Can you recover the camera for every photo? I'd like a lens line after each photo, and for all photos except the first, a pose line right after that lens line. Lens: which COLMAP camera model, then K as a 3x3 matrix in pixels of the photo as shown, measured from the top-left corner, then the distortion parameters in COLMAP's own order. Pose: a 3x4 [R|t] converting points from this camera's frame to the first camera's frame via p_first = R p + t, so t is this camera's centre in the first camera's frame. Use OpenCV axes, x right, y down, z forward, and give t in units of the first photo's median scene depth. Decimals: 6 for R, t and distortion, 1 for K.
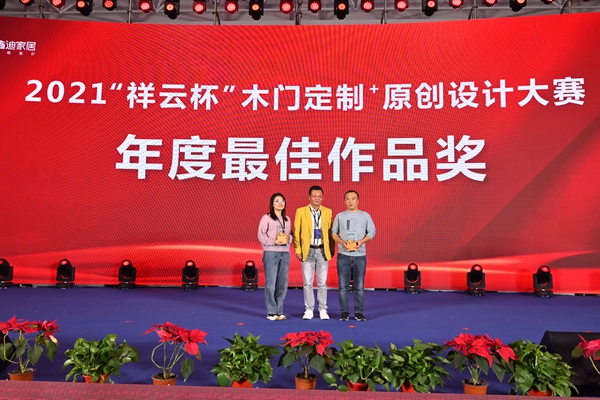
lens RADIAL K [[478.1, 0, 296.1], [0, 478.1, 196.7], [0, 0, 1]] dist [-0.005006, -0.000995]
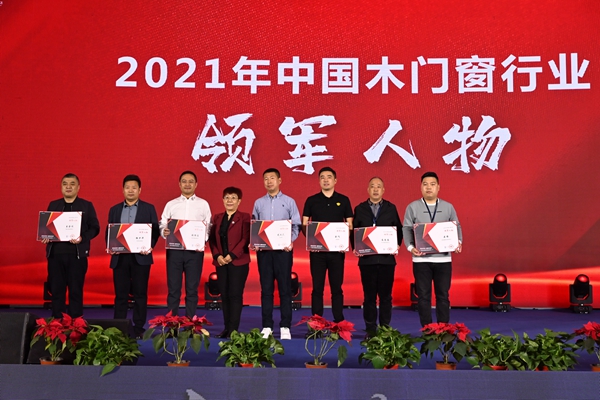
lens RADIAL K [[737.9, 0, 297.7], [0, 737.9, 201.0], [0, 0, 1]] dist [-0.001559, 0.000237]
pose [[0.999894, -0.006361, 0.013062, -0.104146], [0.006064, 0.999725, 0.022641, -0.009183], [-0.013202, -0.022559, 0.999658, -0.203918]]
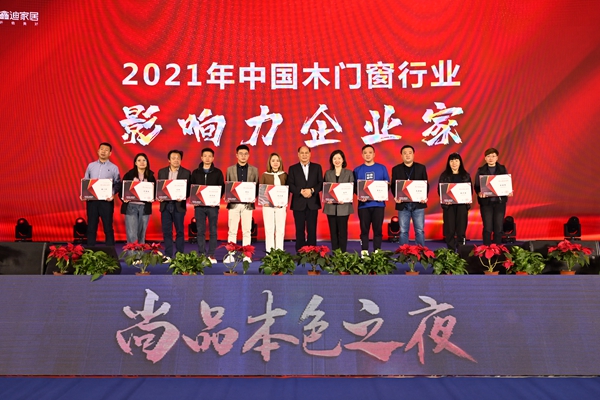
lens RADIAL K [[558.3, 0, 300.0], [0, 558.3, 200.0], [0, 0, 1]] dist [-0.003633, -0.010077]
pose [[0.999056, -0.015433, 0.040606, -0.032926], [0.011891, 0.996219, 0.086063, -0.014461], [-0.041781, -0.085499, 0.995462, -0.295733]]
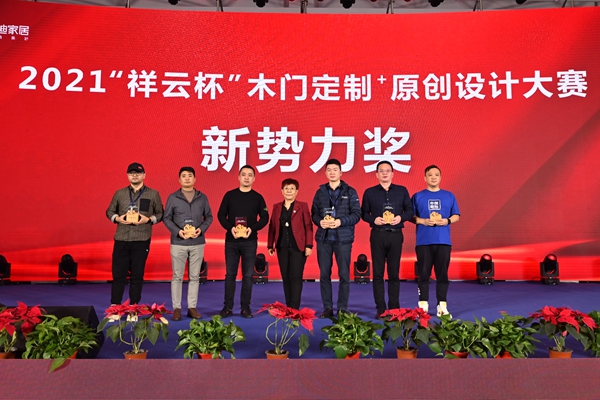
lens RADIAL K [[502.5, 0, 295.9], [0, 502.5, 196.0], [0, 0, 1]] dist [-0.003606, -0.002884]
pose [[0.997681, -0.005979, 0.067804, -0.095122], [0.005270, 0.999930, 0.010629, 0.005359], [-0.067863, -0.010247, 0.997642, -0.035031]]
